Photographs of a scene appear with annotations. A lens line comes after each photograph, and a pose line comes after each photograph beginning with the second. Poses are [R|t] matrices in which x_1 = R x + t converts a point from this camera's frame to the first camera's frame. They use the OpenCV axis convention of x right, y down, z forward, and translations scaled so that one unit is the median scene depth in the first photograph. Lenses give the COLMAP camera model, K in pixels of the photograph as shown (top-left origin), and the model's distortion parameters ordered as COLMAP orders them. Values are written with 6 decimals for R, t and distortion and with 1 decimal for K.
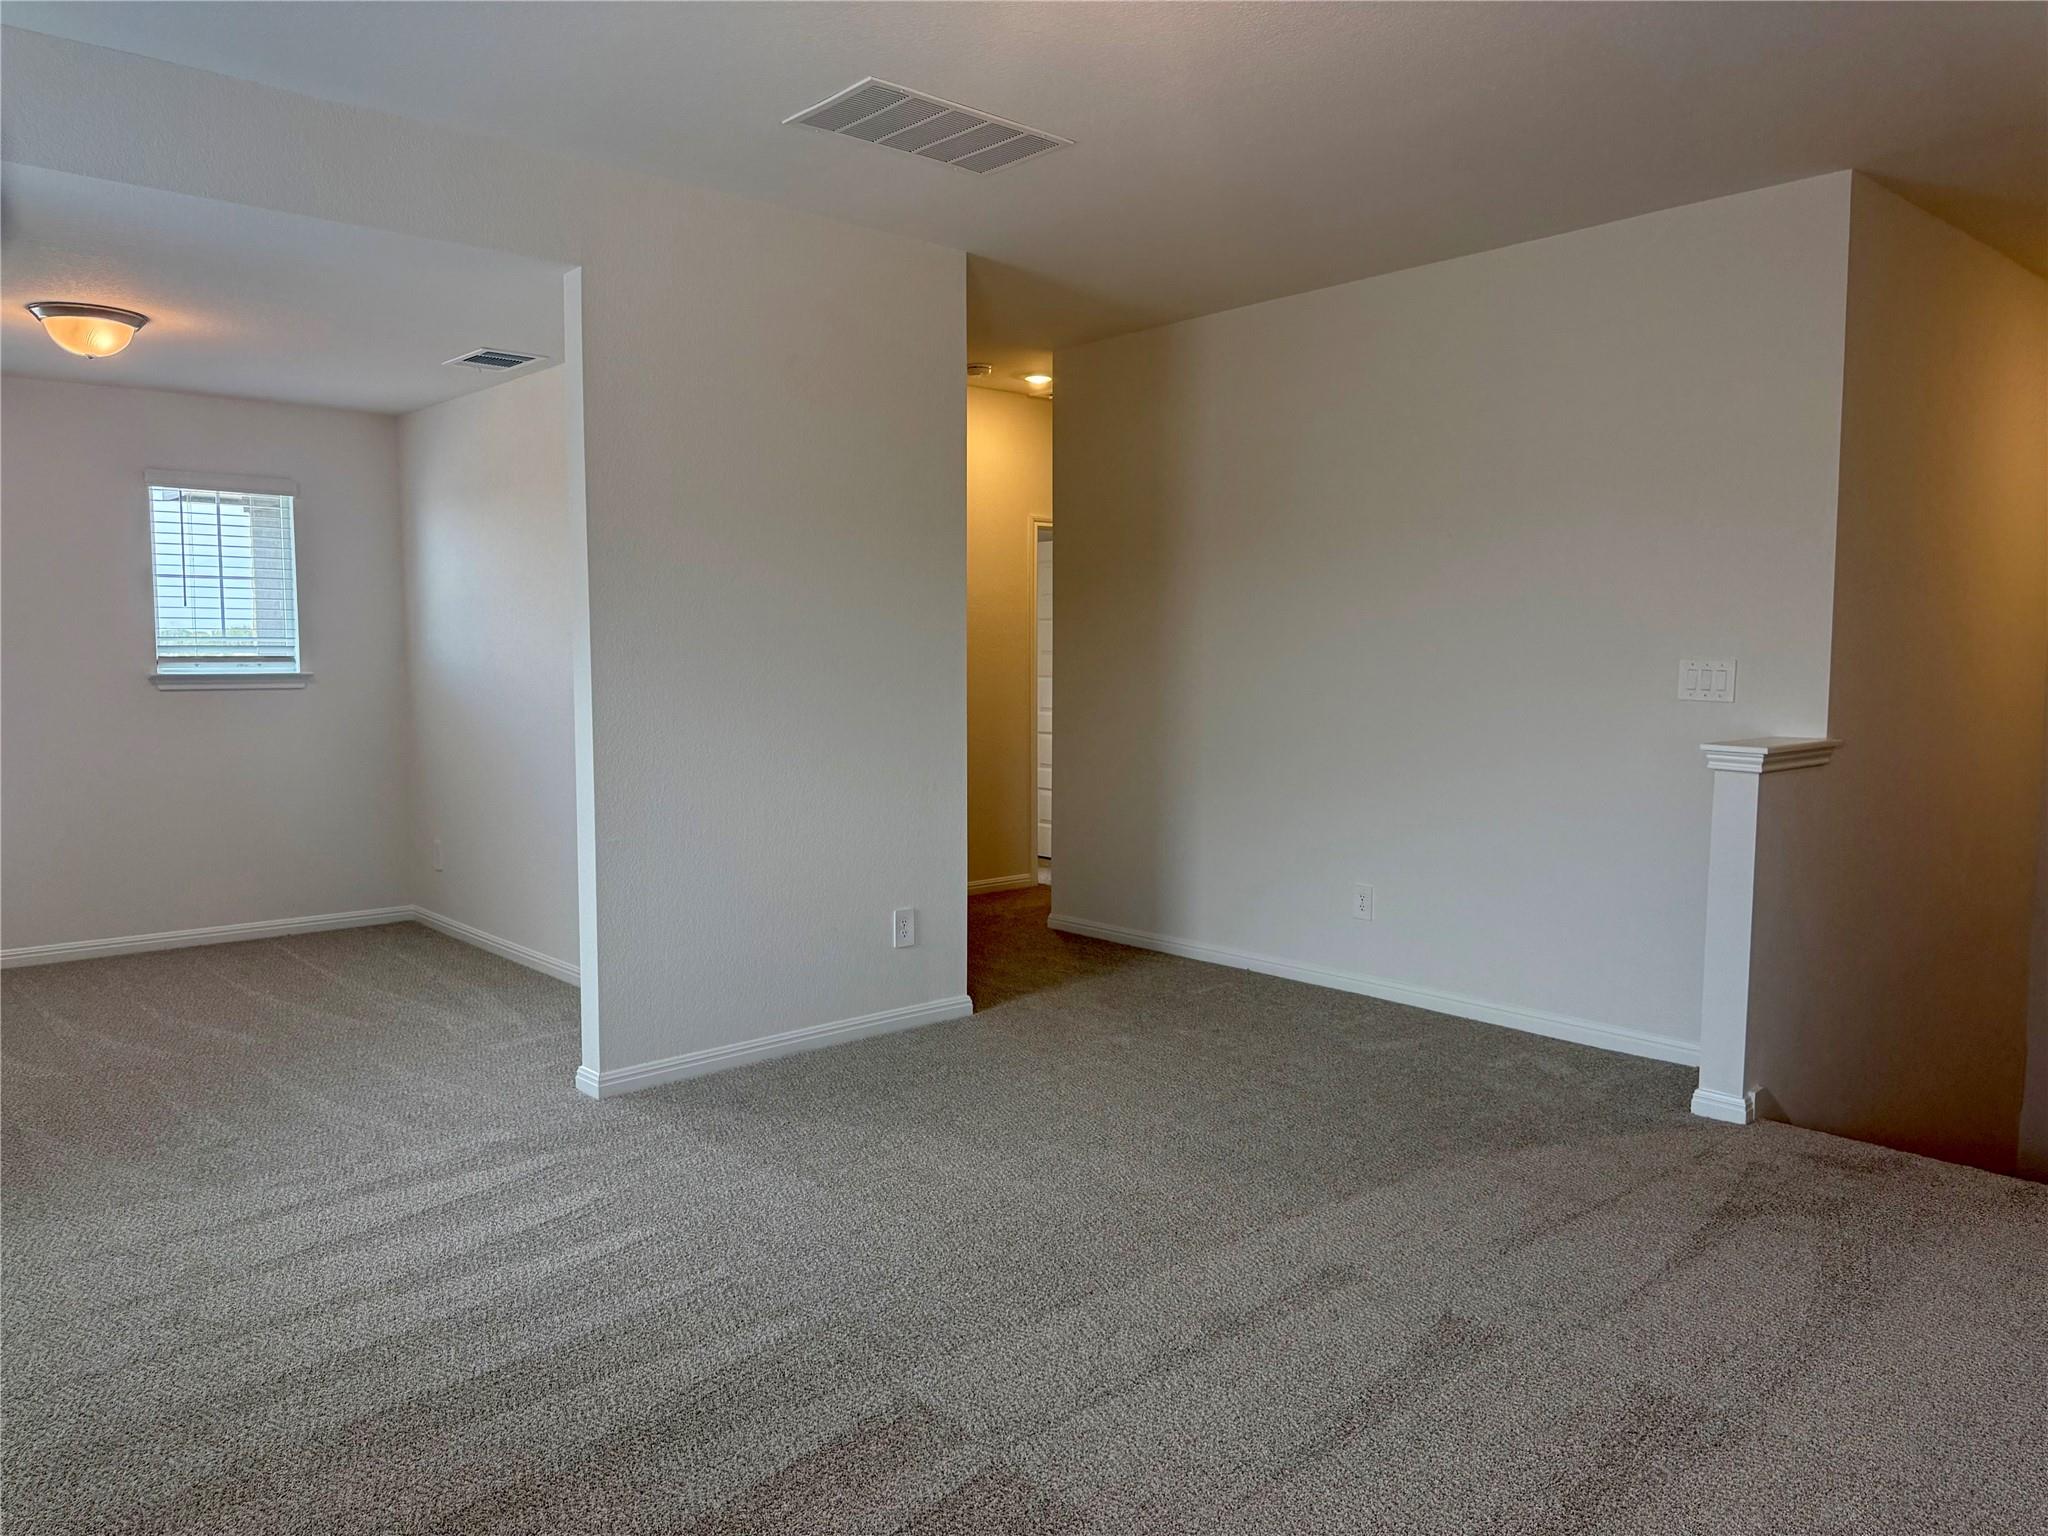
lens RADIAL K [[1523.3, 0, 1022.9], [0, 1523.3, 772.6], [0, 0, 1]] dist [0.051303, -0.073378]
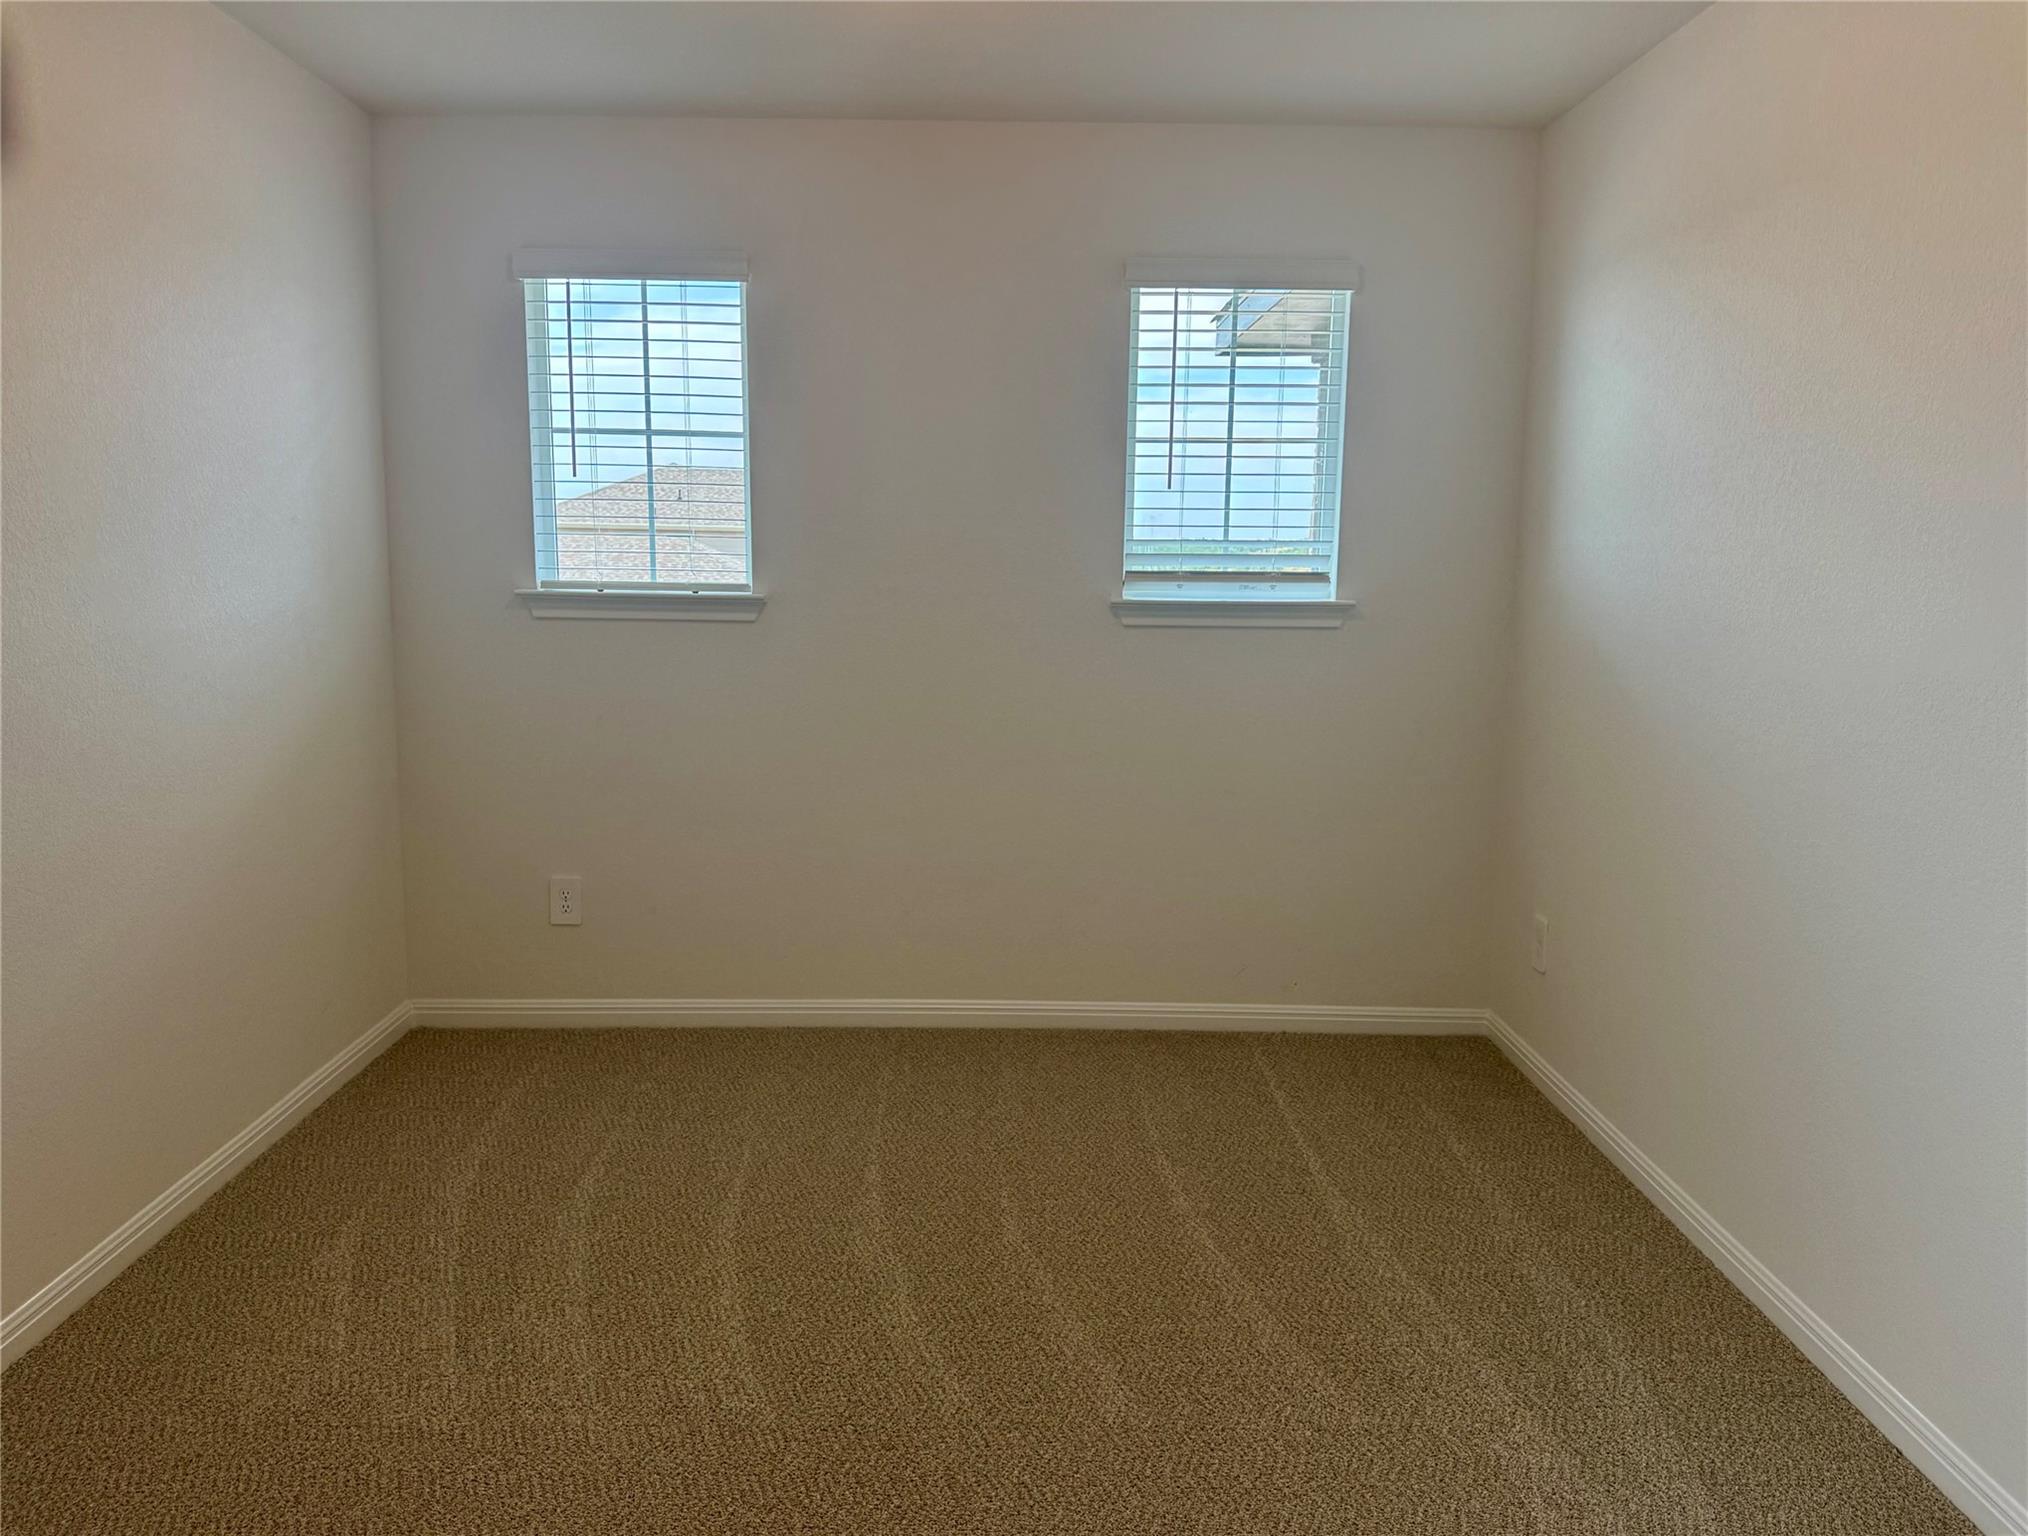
lens RADIAL K [[1494.9, 0, 999.7], [0, 1494.9, 777.6], [0, 0, 1]] dist [0.027639, -0.003190]
pose [[0.756212, 0.101566, -0.646396, -0.199678], [-0.063836, 0.994619, 0.081599, -0.038165], [0.651205, -0.020442, 0.758626, 0.501253]]
